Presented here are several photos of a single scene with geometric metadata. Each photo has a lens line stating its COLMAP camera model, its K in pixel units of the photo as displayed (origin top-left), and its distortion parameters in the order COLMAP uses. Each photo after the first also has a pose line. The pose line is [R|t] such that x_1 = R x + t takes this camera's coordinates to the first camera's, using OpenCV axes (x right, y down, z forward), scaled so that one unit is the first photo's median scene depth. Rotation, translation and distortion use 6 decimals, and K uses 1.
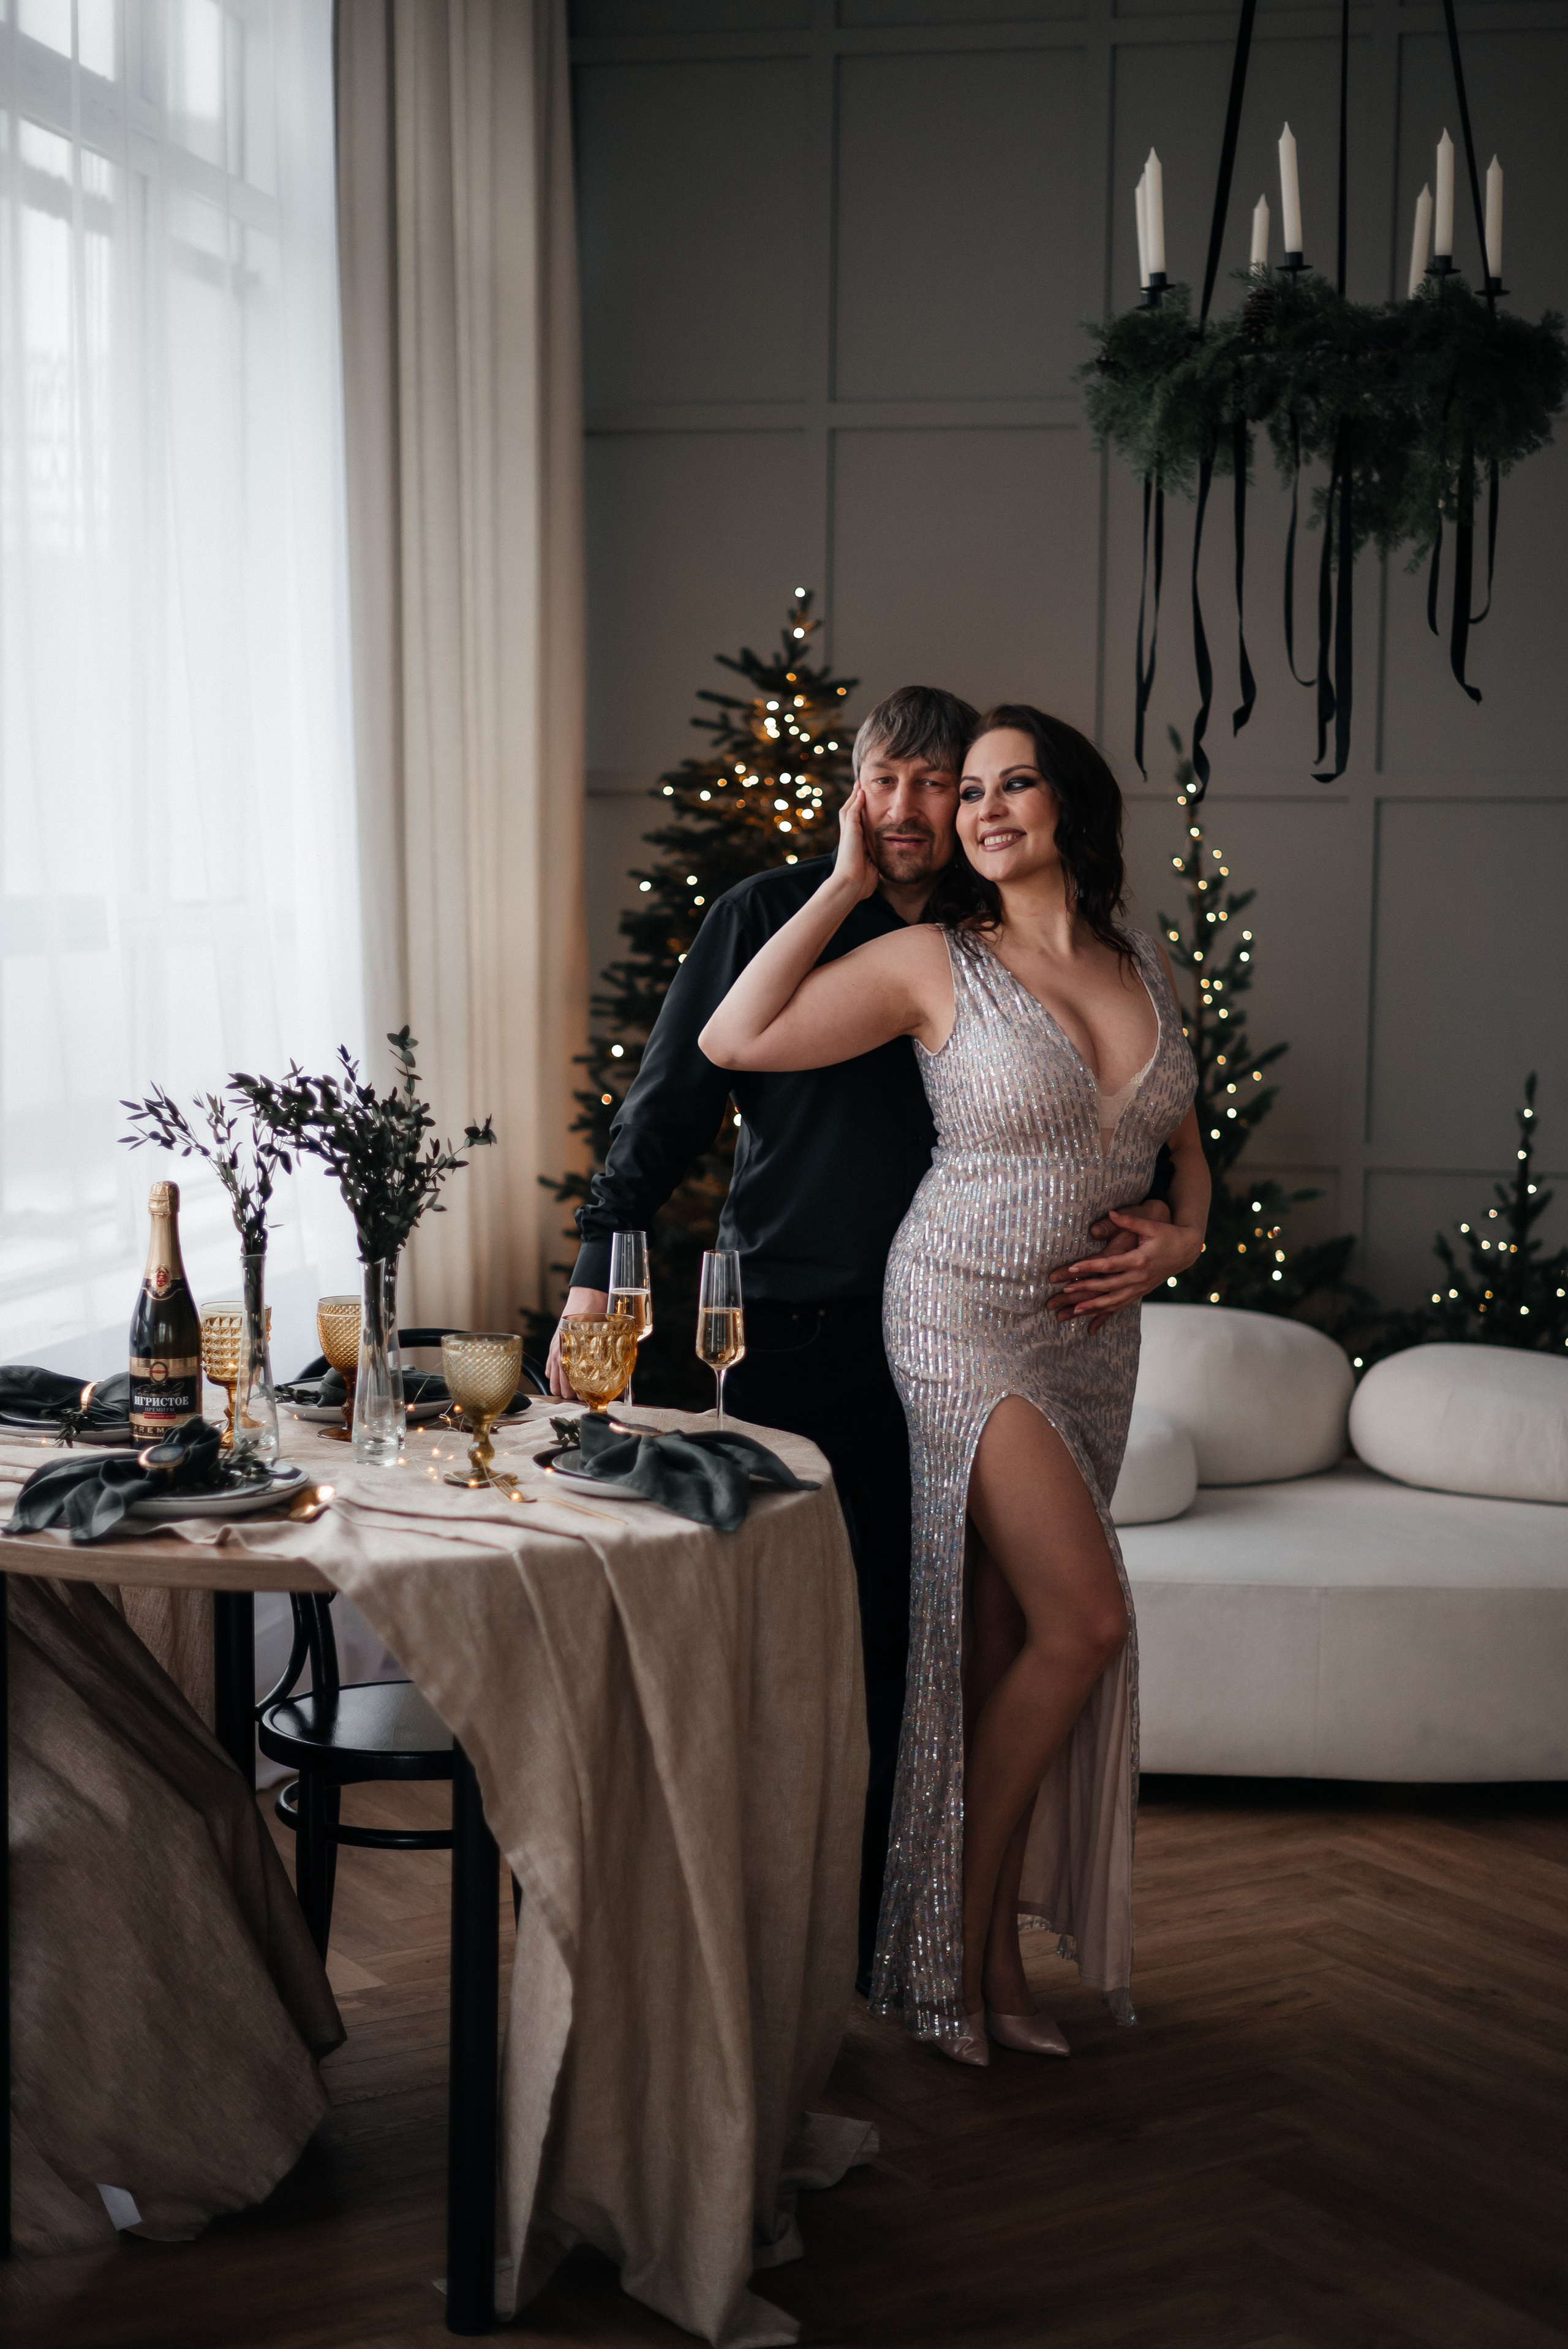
lens RADIAL K [[3325.6, 0, 769.7], [0, 3325.6, 1166.6], [0, 0, 1]] dist [-0.011101, 0.000000]
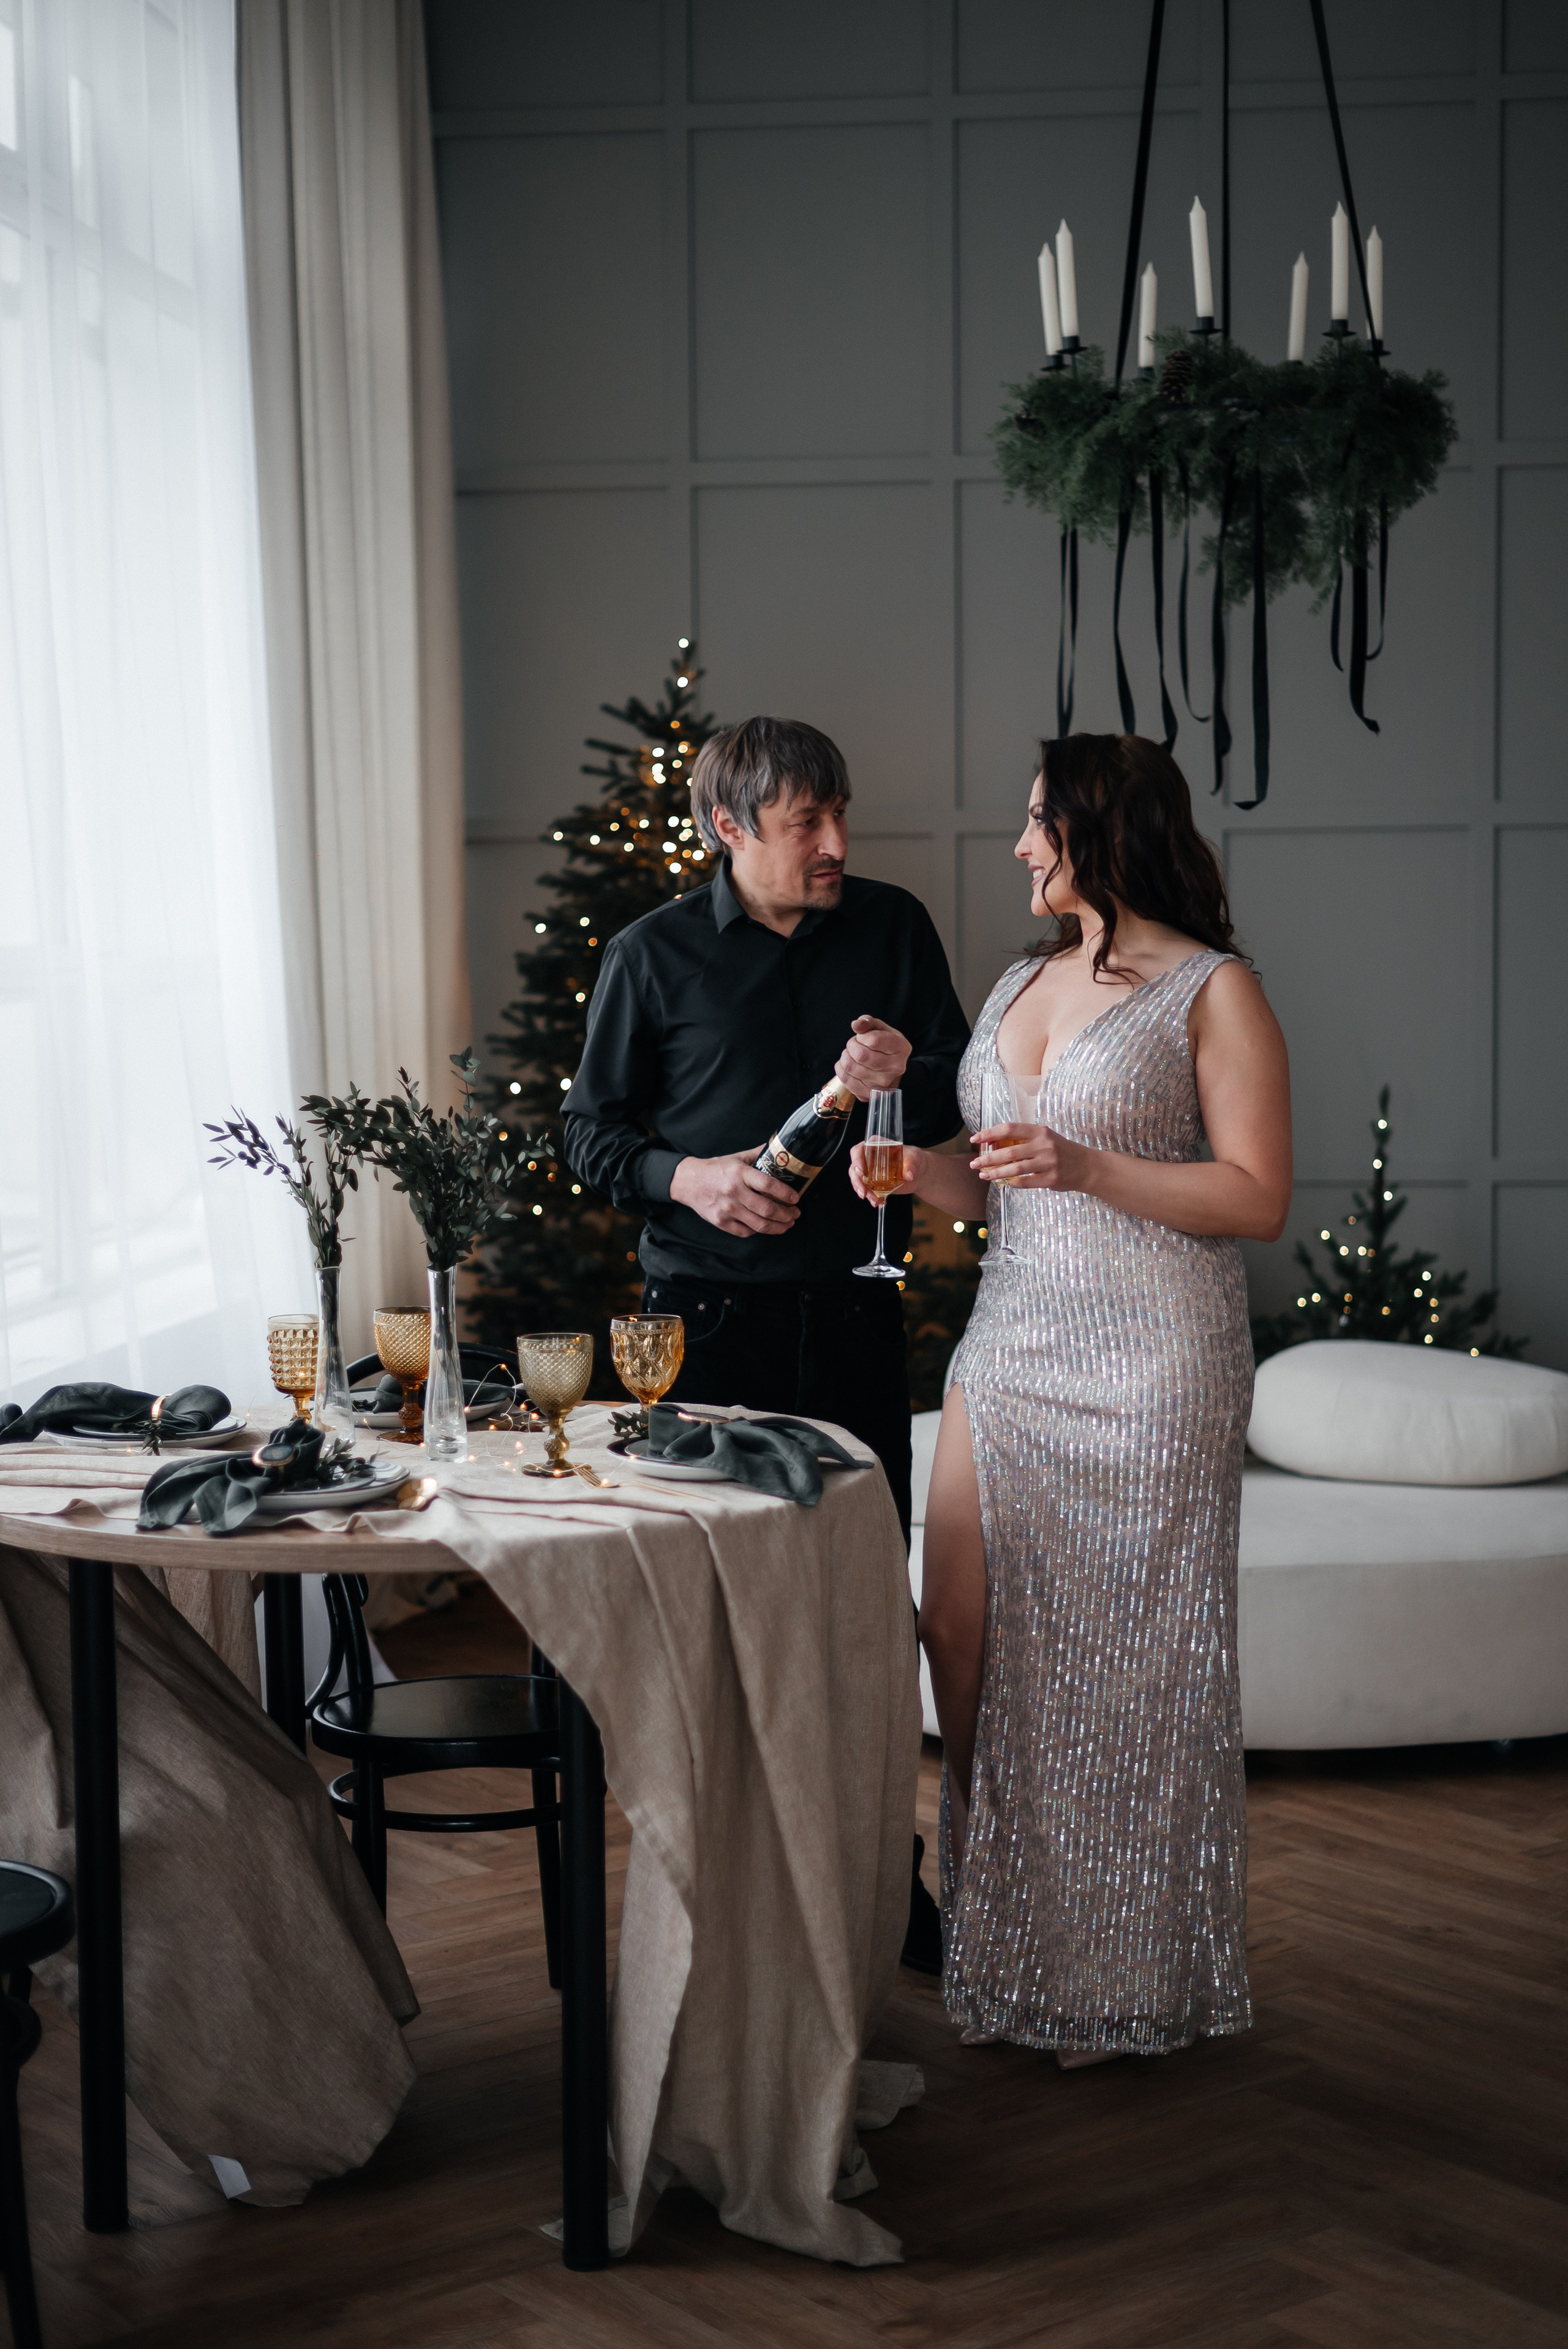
lens RADIAL K [[3325.6, 0, 773.4], [0, 3325.6, 1174.2], [0, 0, 1]] dist [-0.011101, 0.000000]
pose [[0.995550, -0.028061, 0.089955, -0.082123], [0.029440, 0.999468, -0.014041, 0.012141], [-0.089514, 0.016627, 0.995847, -0.049761]]
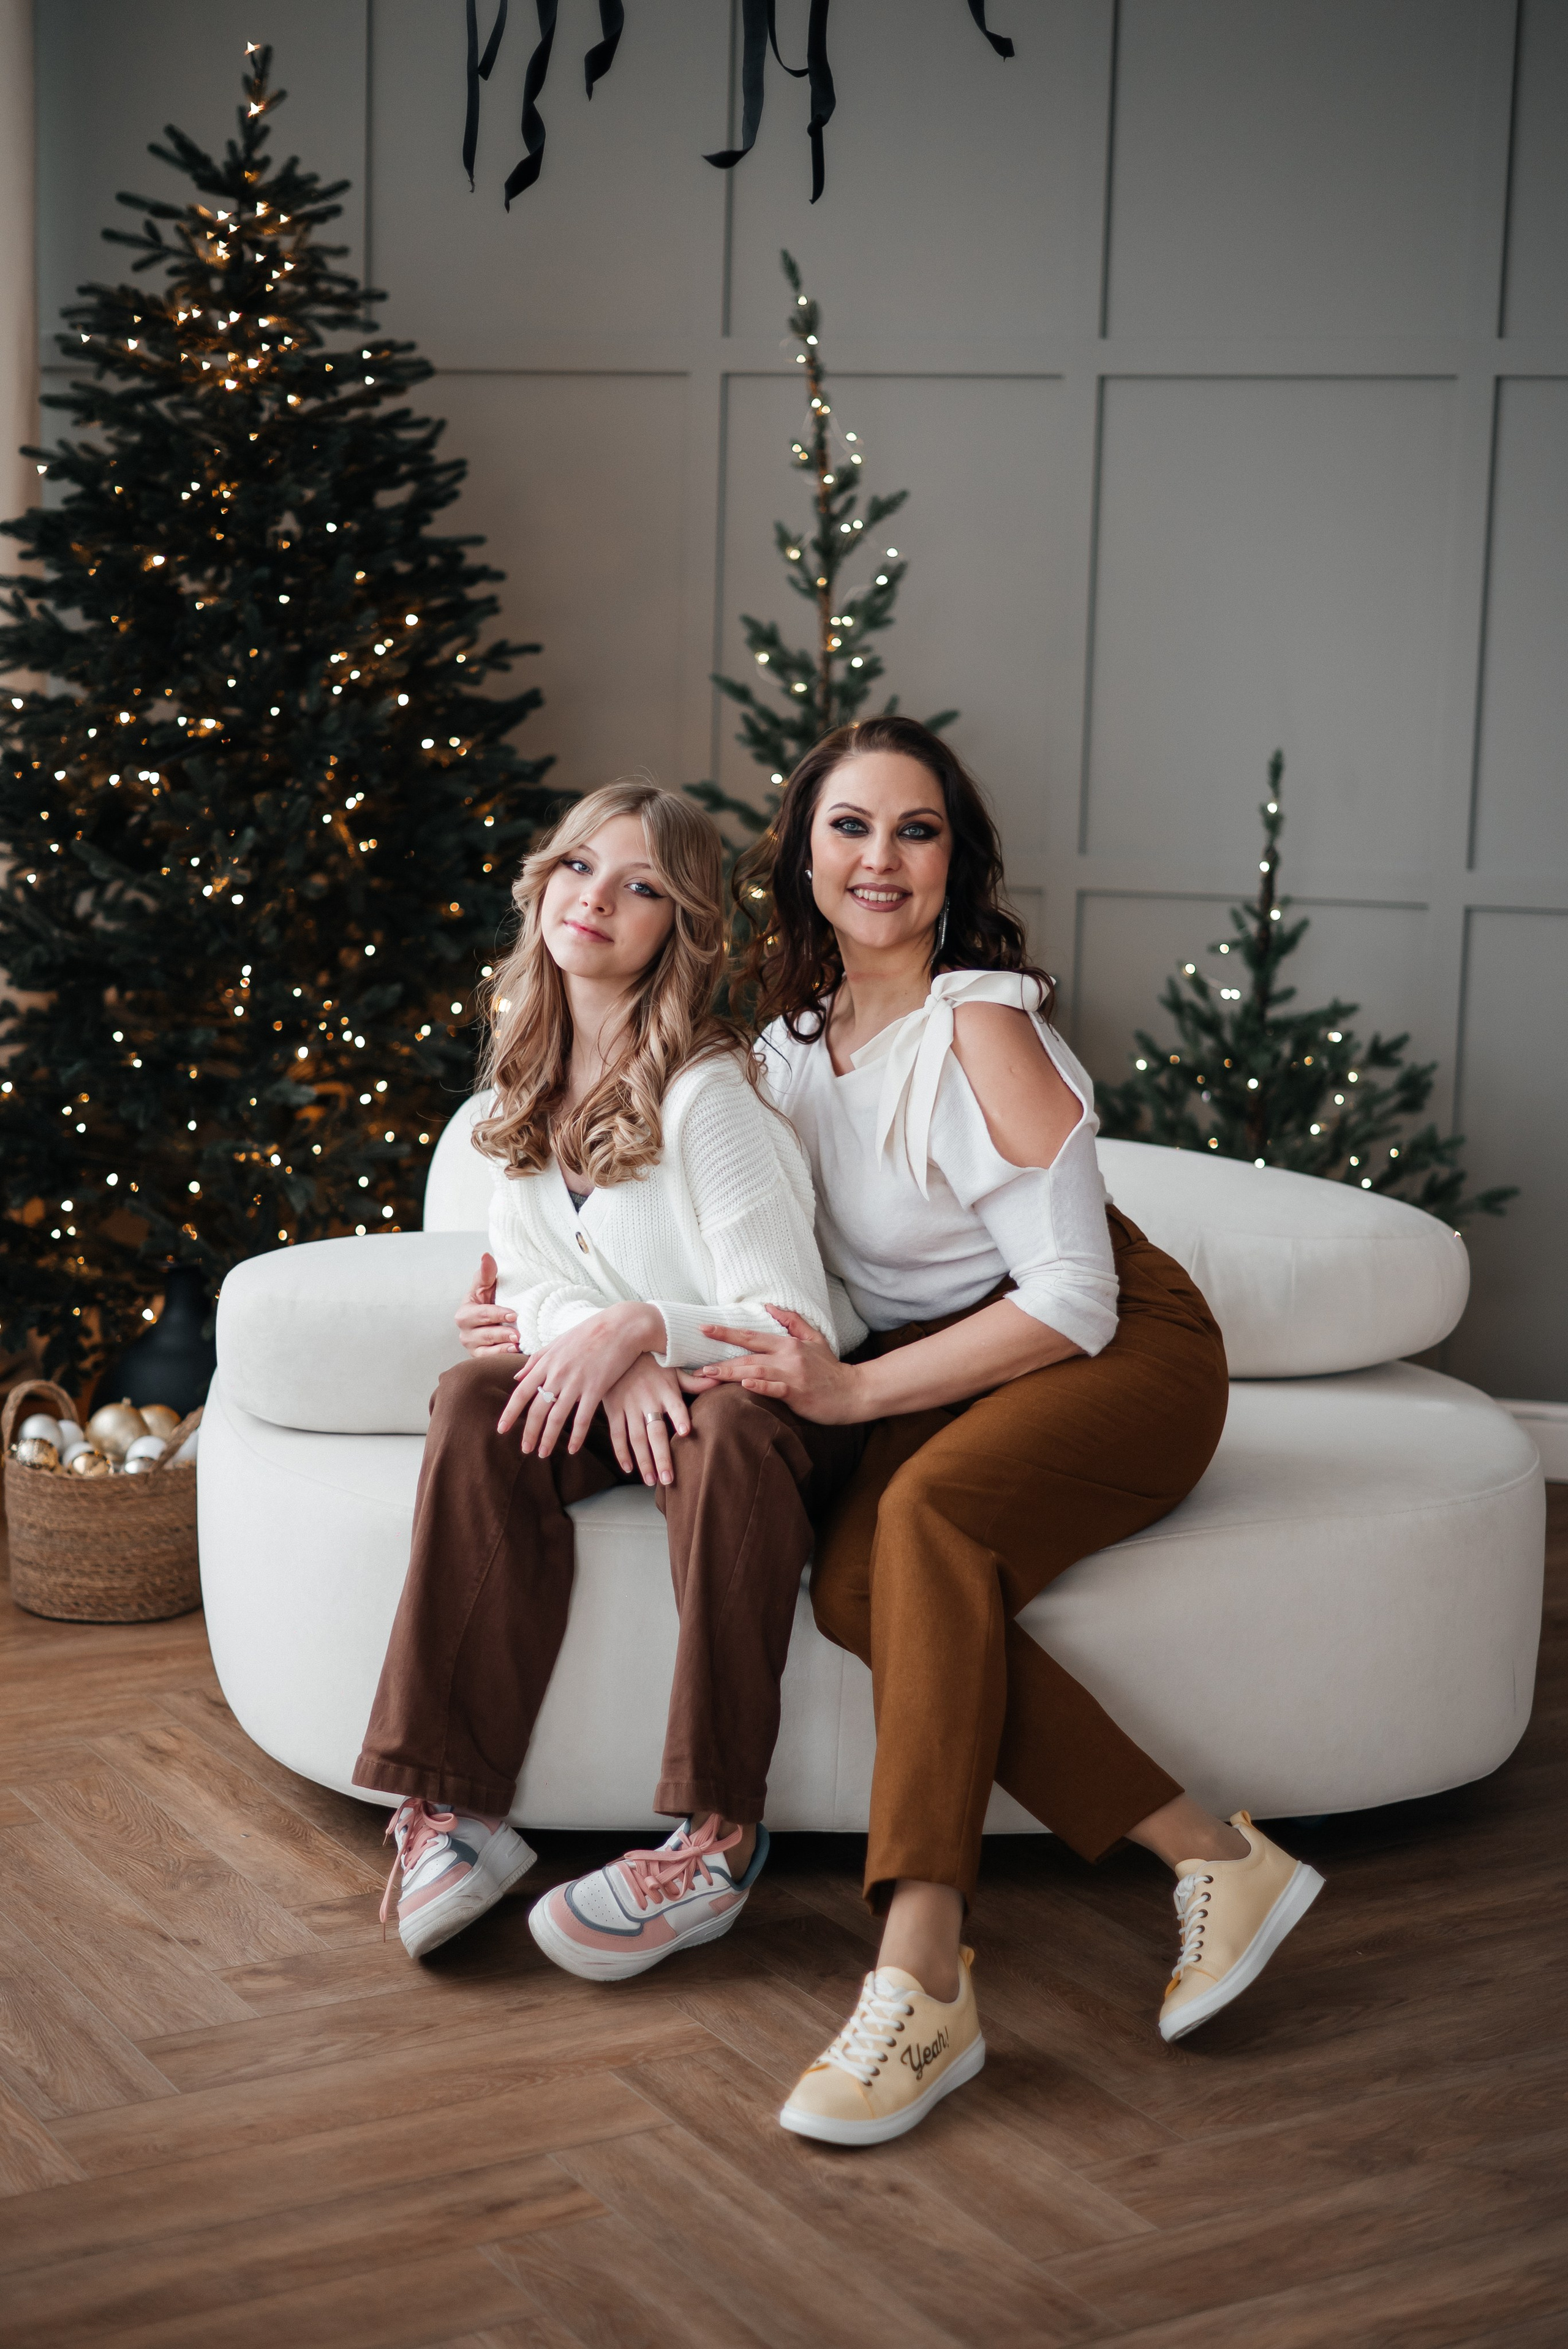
lens RADIAL K [[3325.6, 0, 768.8], [0, 3325.6, 1185.3], [0, 0, 1]] dist [-0.011101, 0.000000]
pose [[0.999353, 0.019180, -0.030434, 0.194124], [-0.017204, 0.997807, 0.063913, 0.028417], [0.031593, -0.063348, 0.997491, 0.382596]]
